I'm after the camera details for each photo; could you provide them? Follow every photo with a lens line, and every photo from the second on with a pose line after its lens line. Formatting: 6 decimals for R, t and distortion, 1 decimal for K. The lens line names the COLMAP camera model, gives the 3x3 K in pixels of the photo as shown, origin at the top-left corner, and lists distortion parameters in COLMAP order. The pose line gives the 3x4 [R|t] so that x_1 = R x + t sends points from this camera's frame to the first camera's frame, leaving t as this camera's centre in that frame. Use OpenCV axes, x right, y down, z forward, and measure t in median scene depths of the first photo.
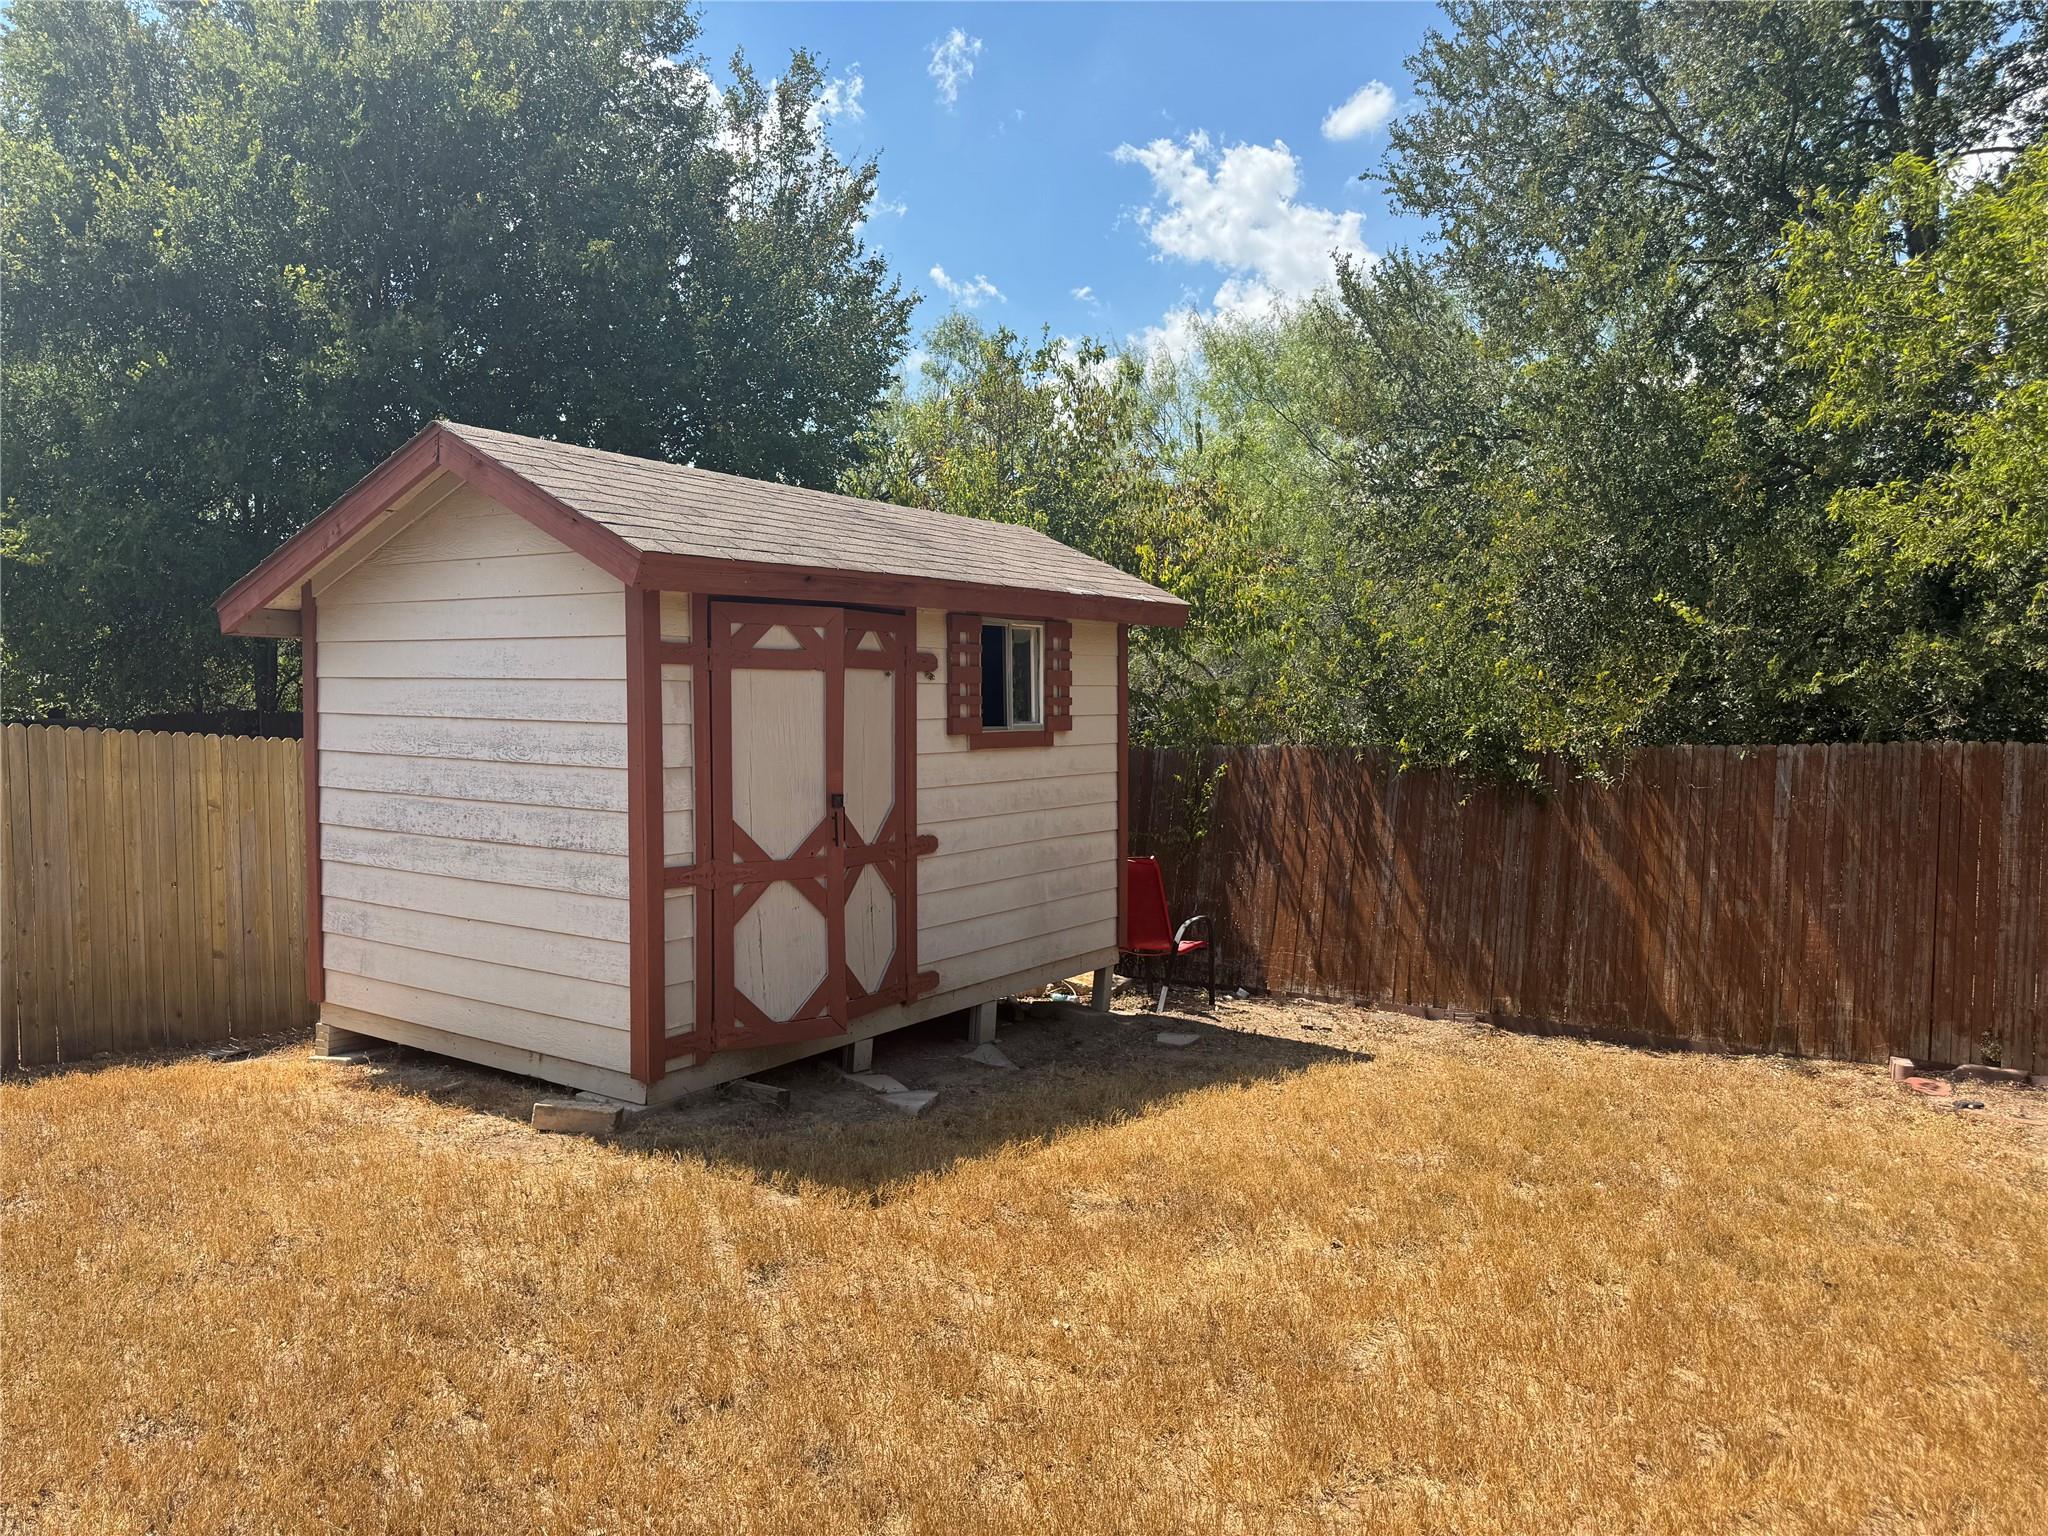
lens RADIAL K [[1422.4, 0, 1024.0], [0, 1422.4, 768.0], [0, 0, 1]] dist [0.106294, 0.000175]
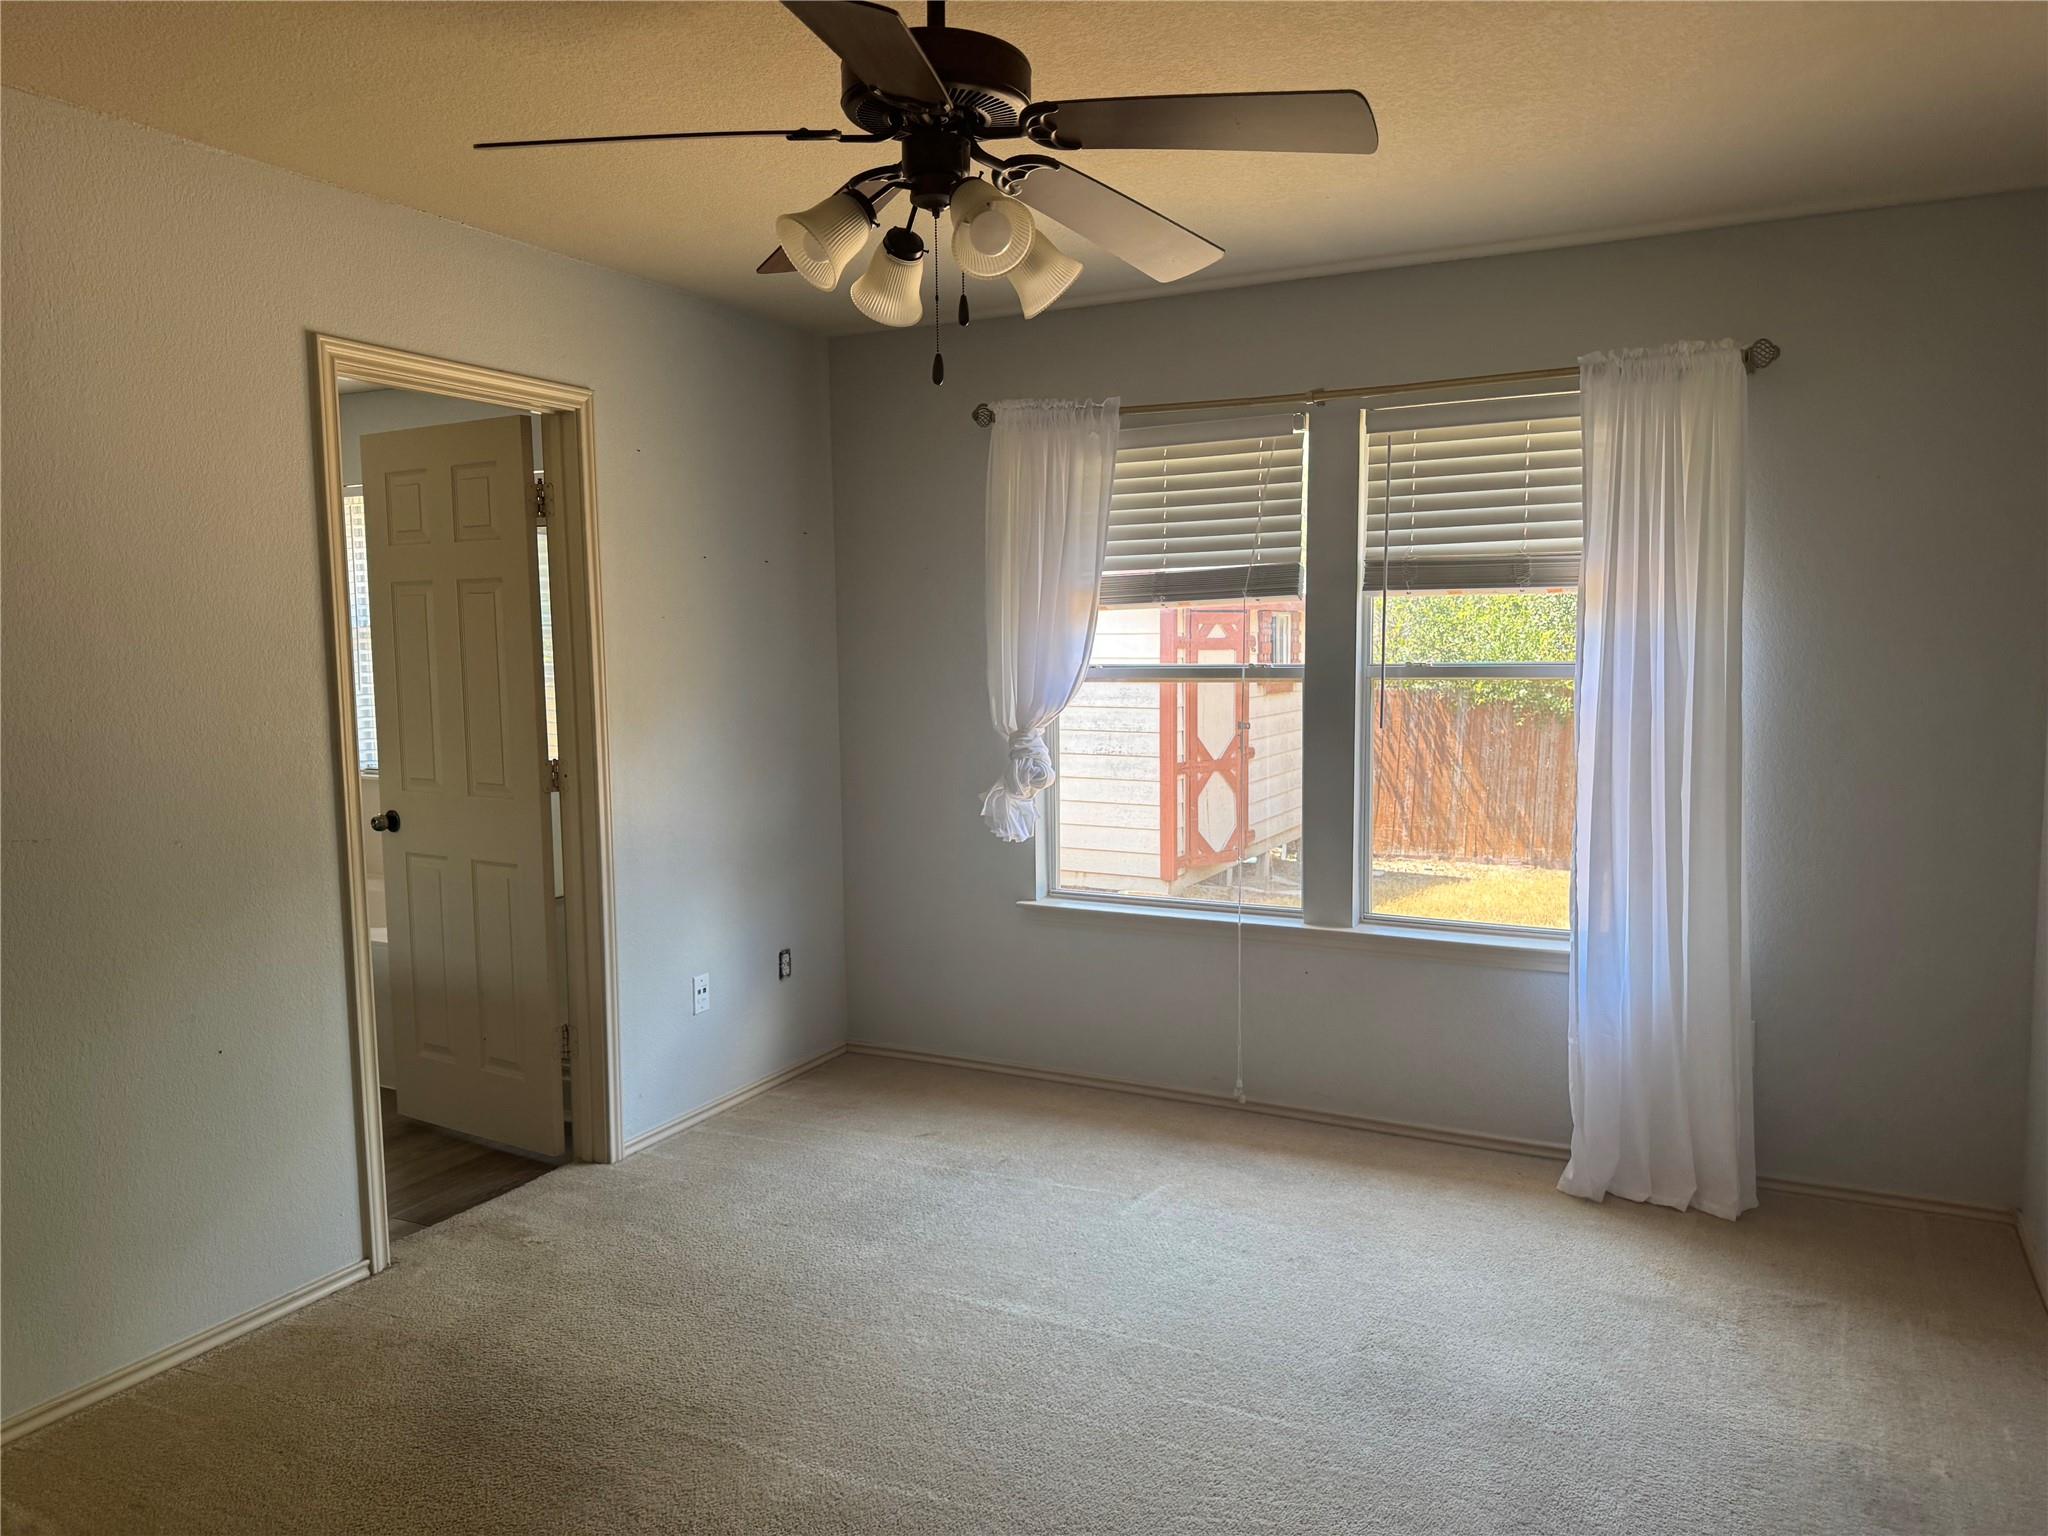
lens RADIAL K [[1393.5, 0, 1024.0], [0, 1393.5, 768.0], [0, 0, 1]] dist [0.000210, -0.001059]
pose [[0.994076, -0.022044, 0.106425, -0.498888], [0.017423, 0.998873, 0.044161, -0.003565], [-0.107278, -0.042045, 0.993340, -0.562984]]
